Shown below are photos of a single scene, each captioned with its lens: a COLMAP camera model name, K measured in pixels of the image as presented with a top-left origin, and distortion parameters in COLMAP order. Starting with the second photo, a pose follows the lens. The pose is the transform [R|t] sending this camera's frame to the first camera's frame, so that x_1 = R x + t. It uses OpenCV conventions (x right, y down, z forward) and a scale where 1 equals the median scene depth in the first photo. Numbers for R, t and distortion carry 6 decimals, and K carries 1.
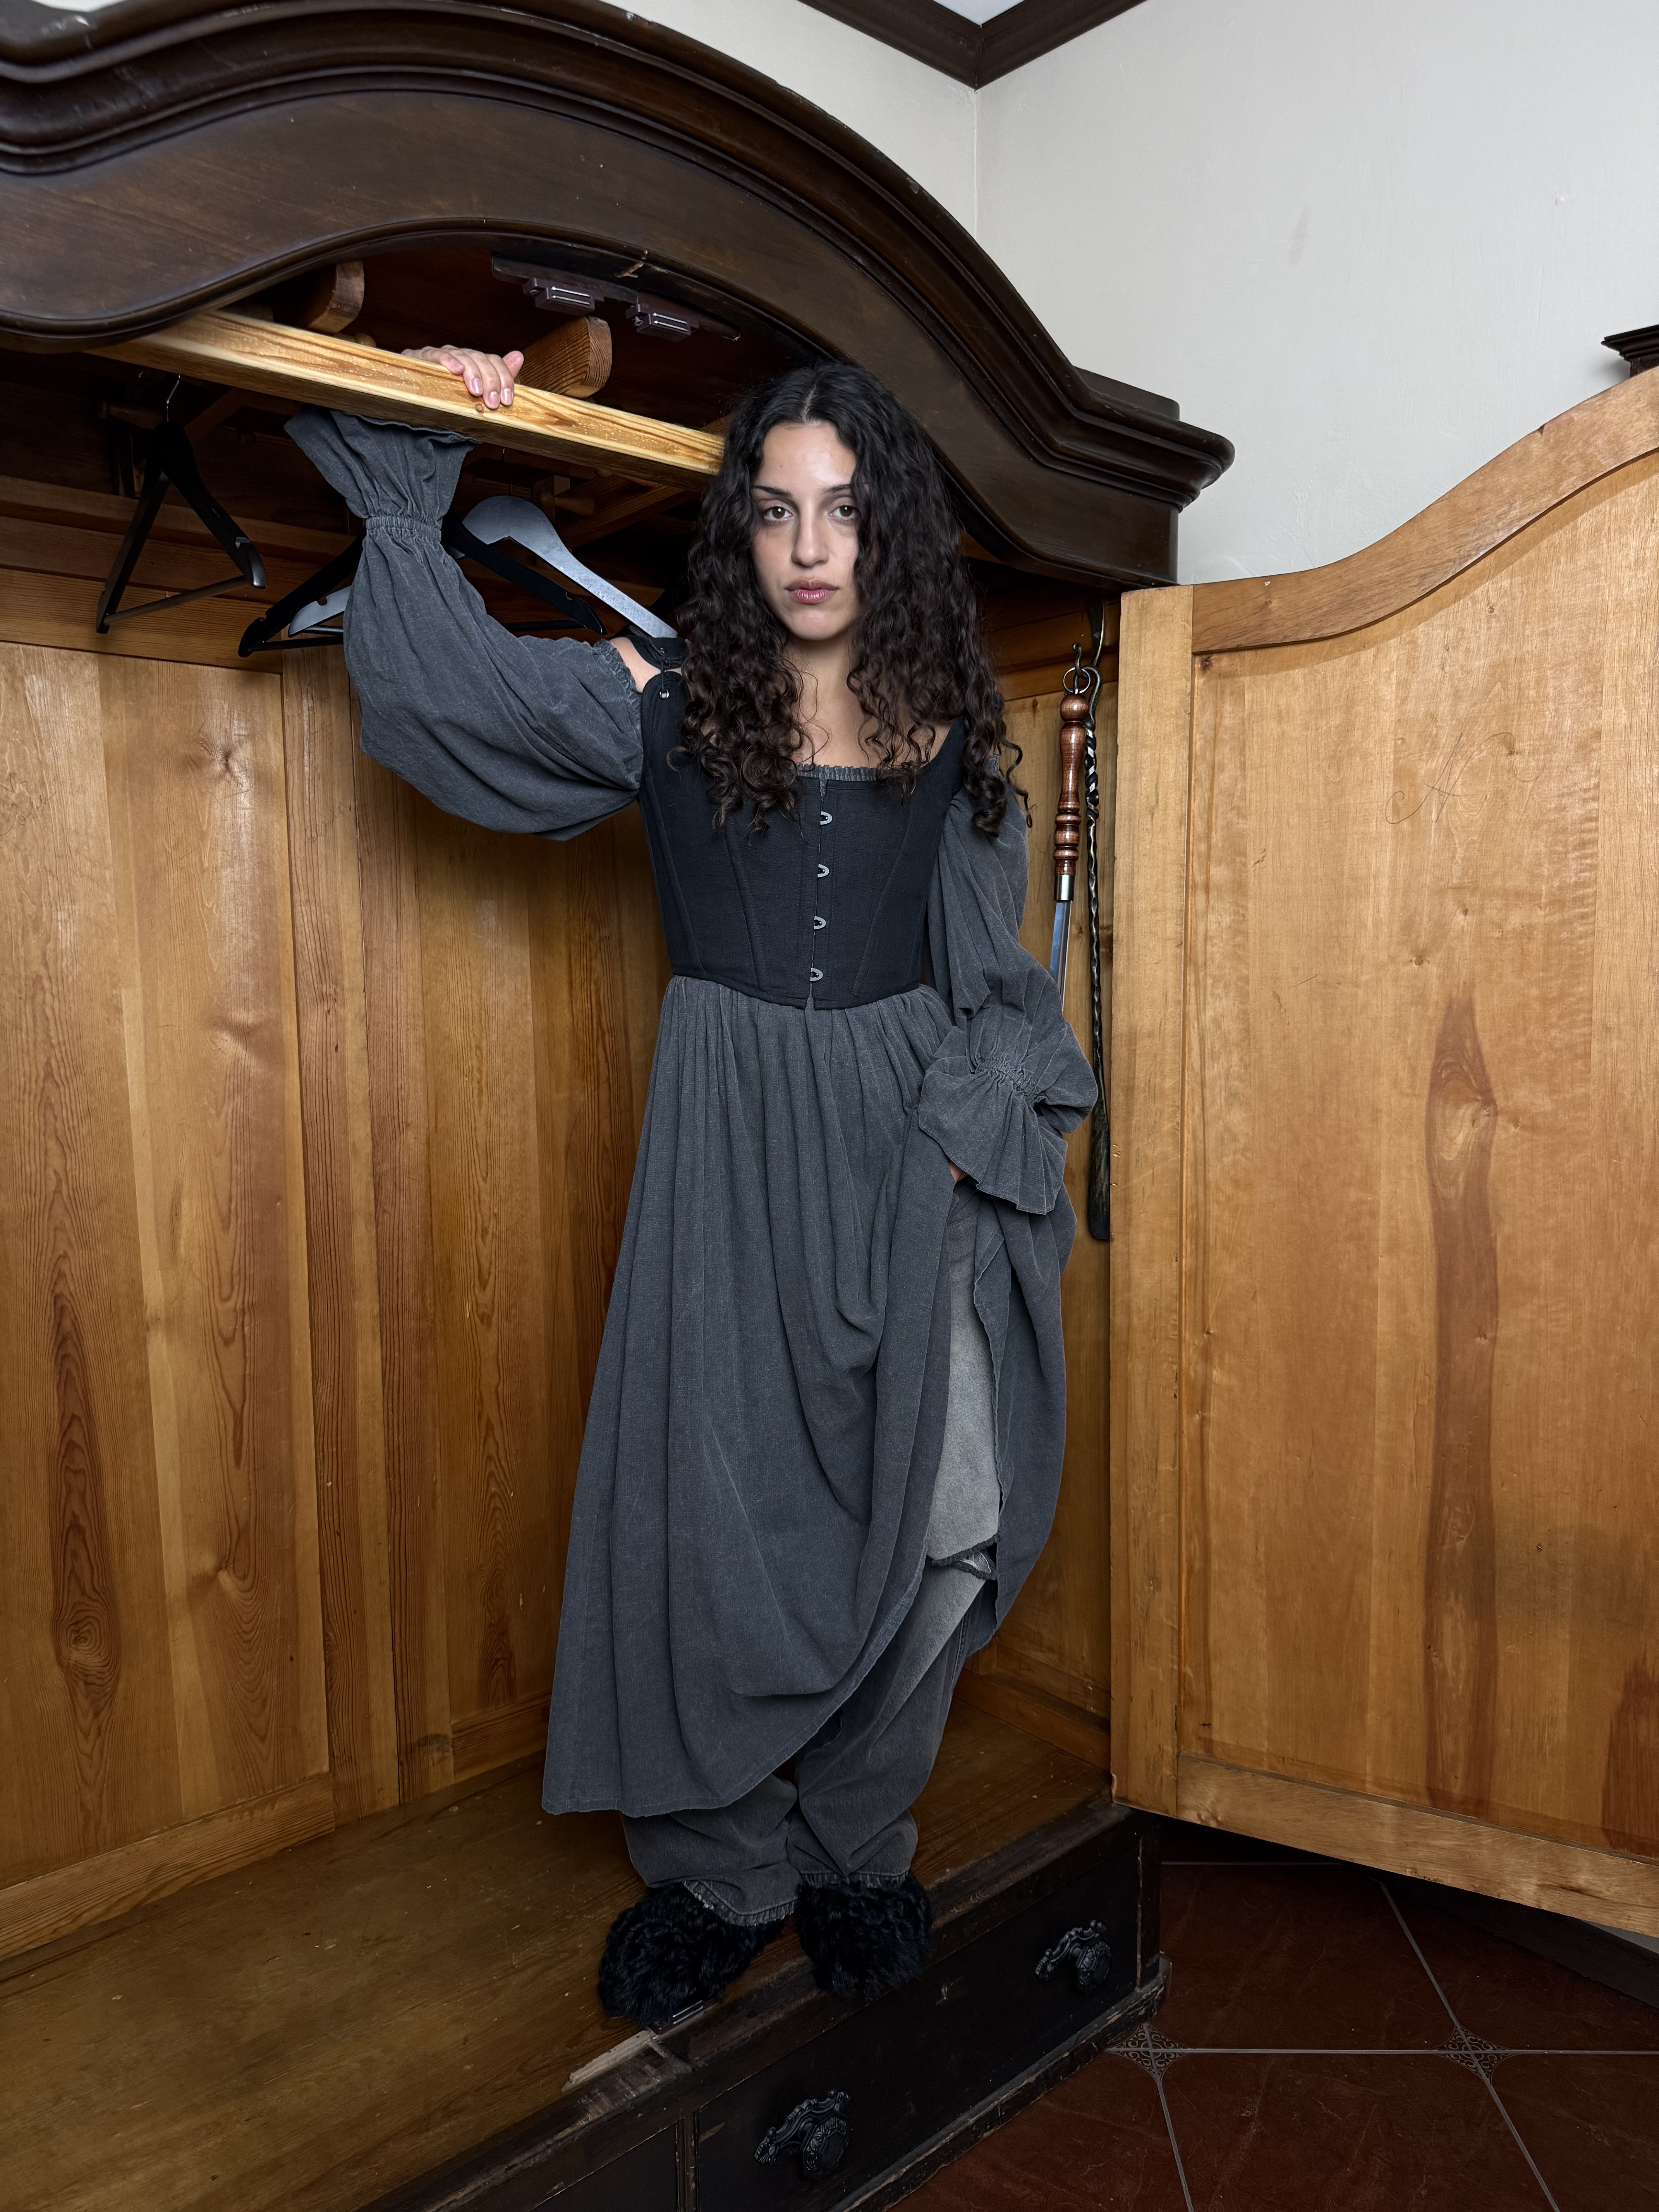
lens RADIAL K [[1576.2, 0, 834.1], [0, 1576.2, 1102.1], [0, 0, 1]] dist [0.007368, -0.022752]
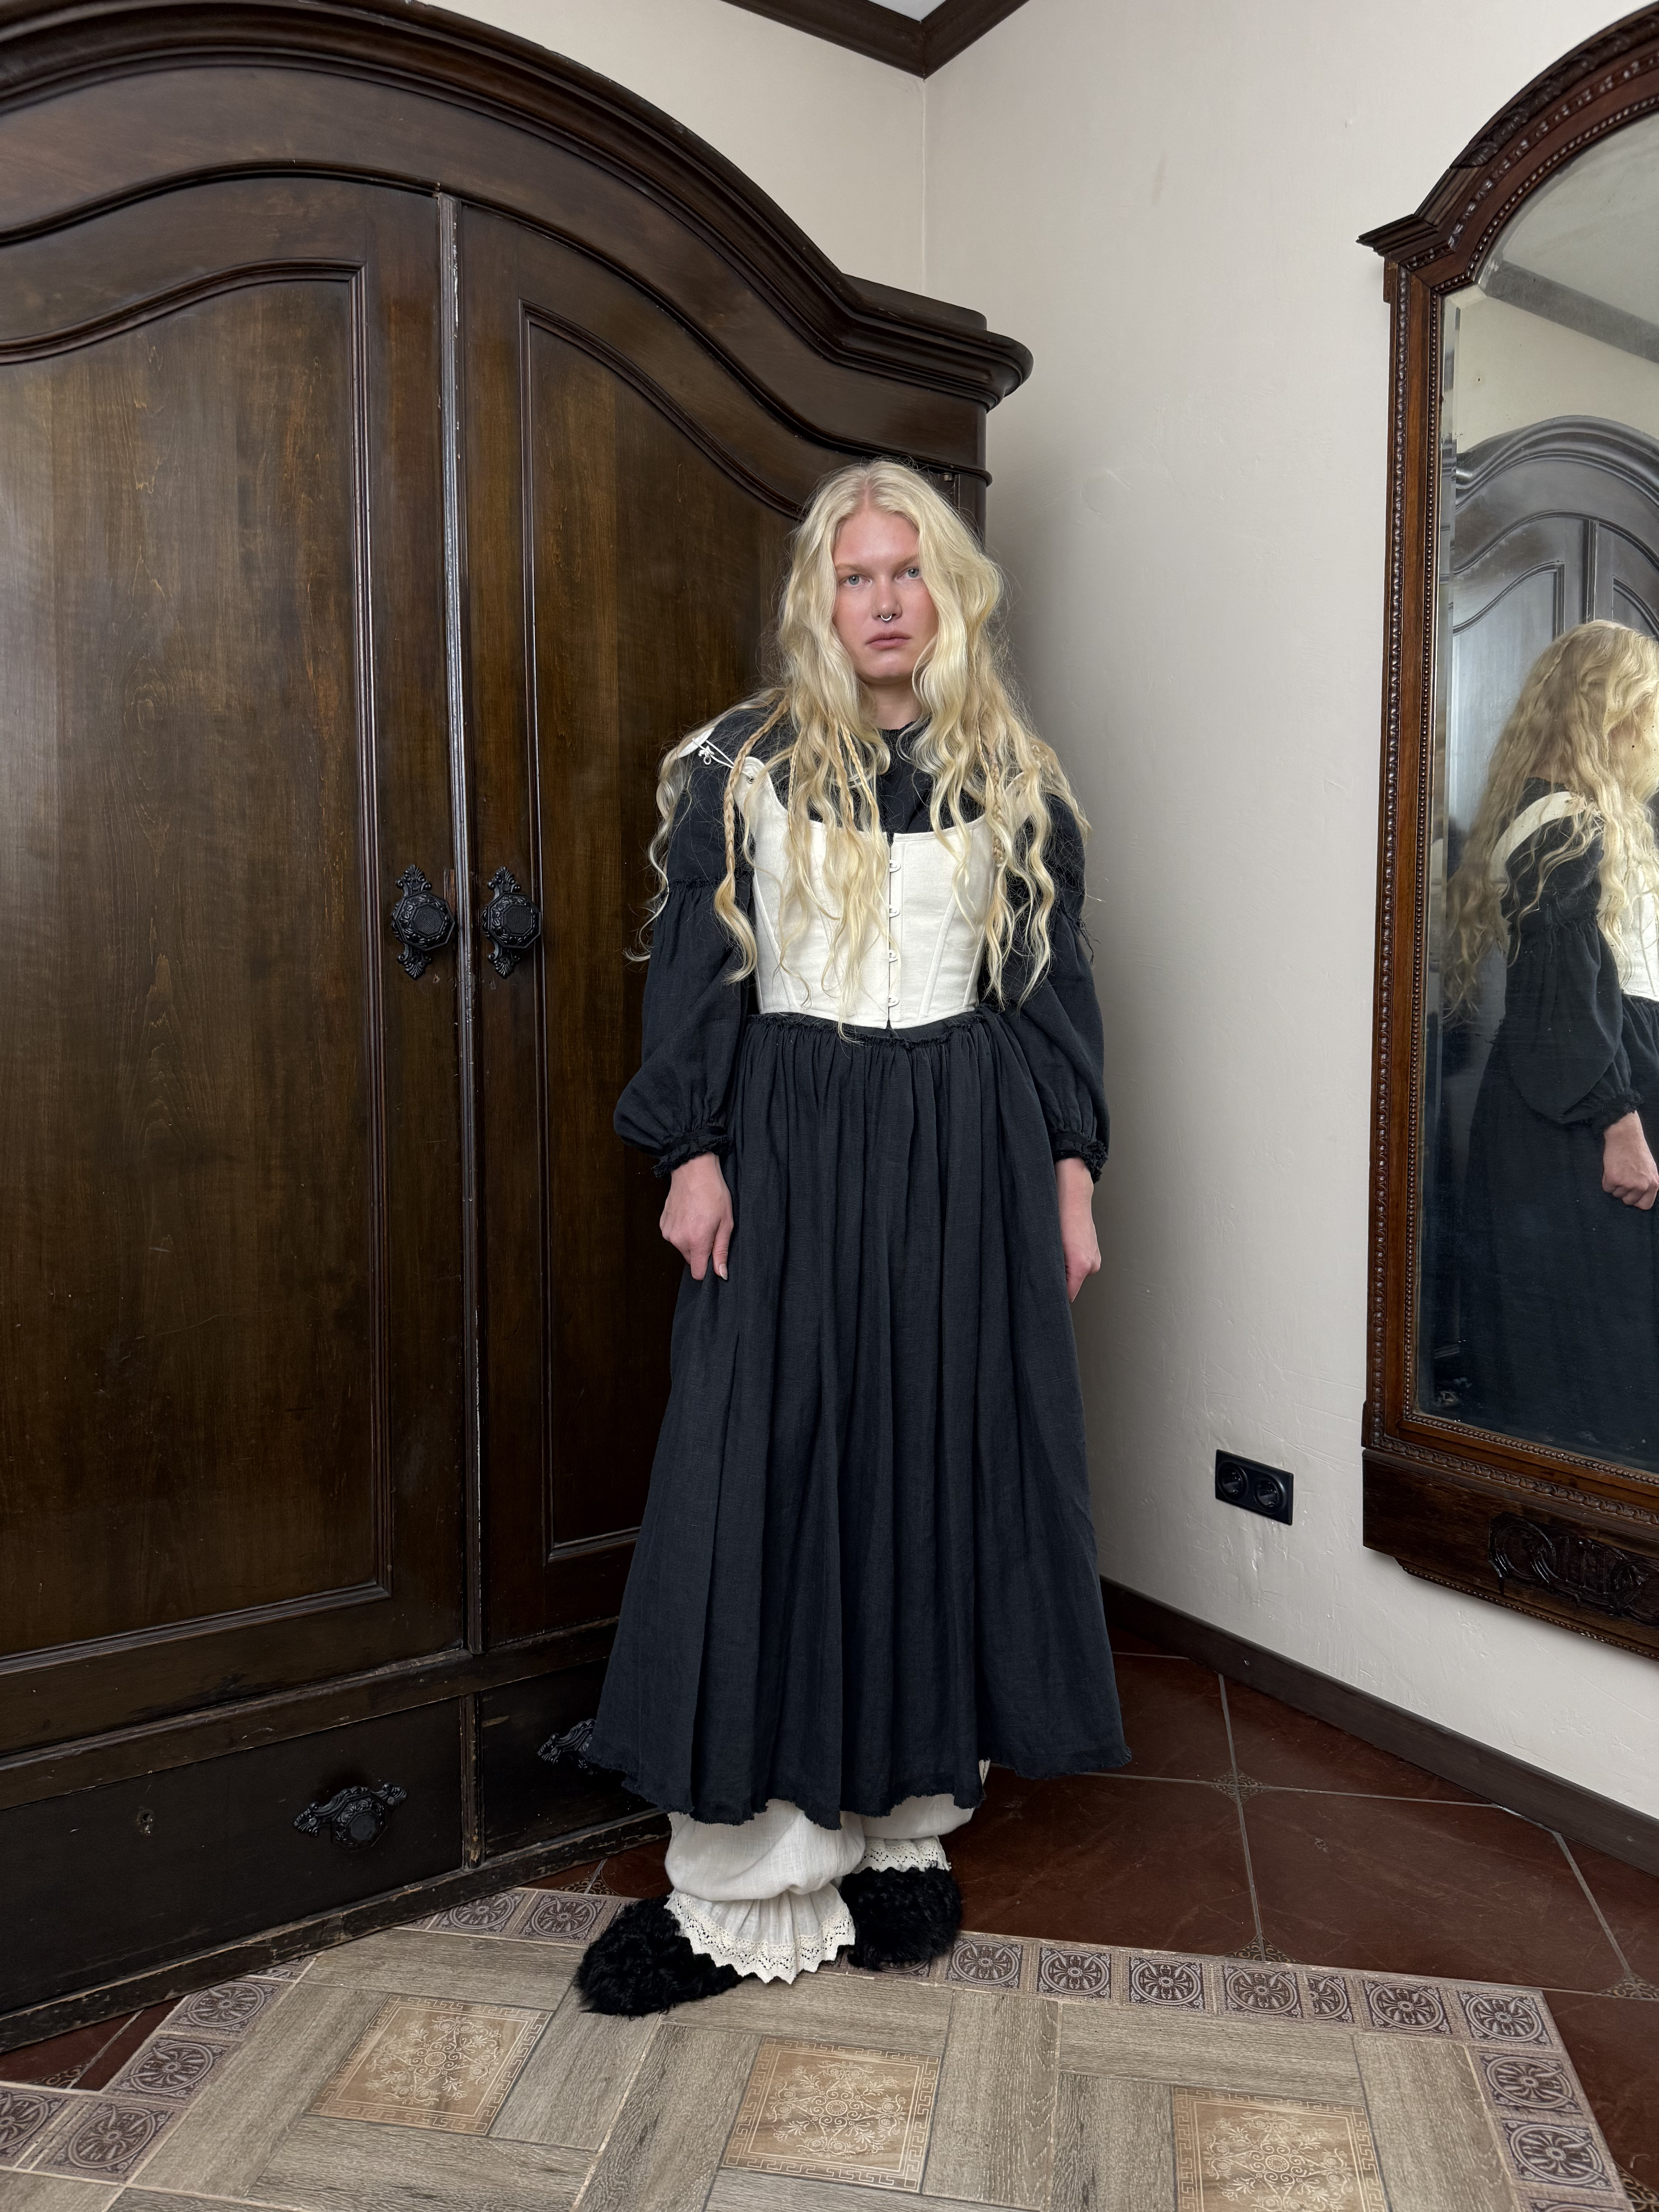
lens RADIAL K [[1576.2, 0, 823.9], [0, 1576.2, 1107.2], [0, 0, 1]] dist [0.007368, -0.022752]
pose [[0.990567, 0.018741, -0.135740, 0.342945], [-0.021667, 0.999563, -0.020111, 0.208115], [0.135304, 0.022862, 0.990540, -0.189247]]
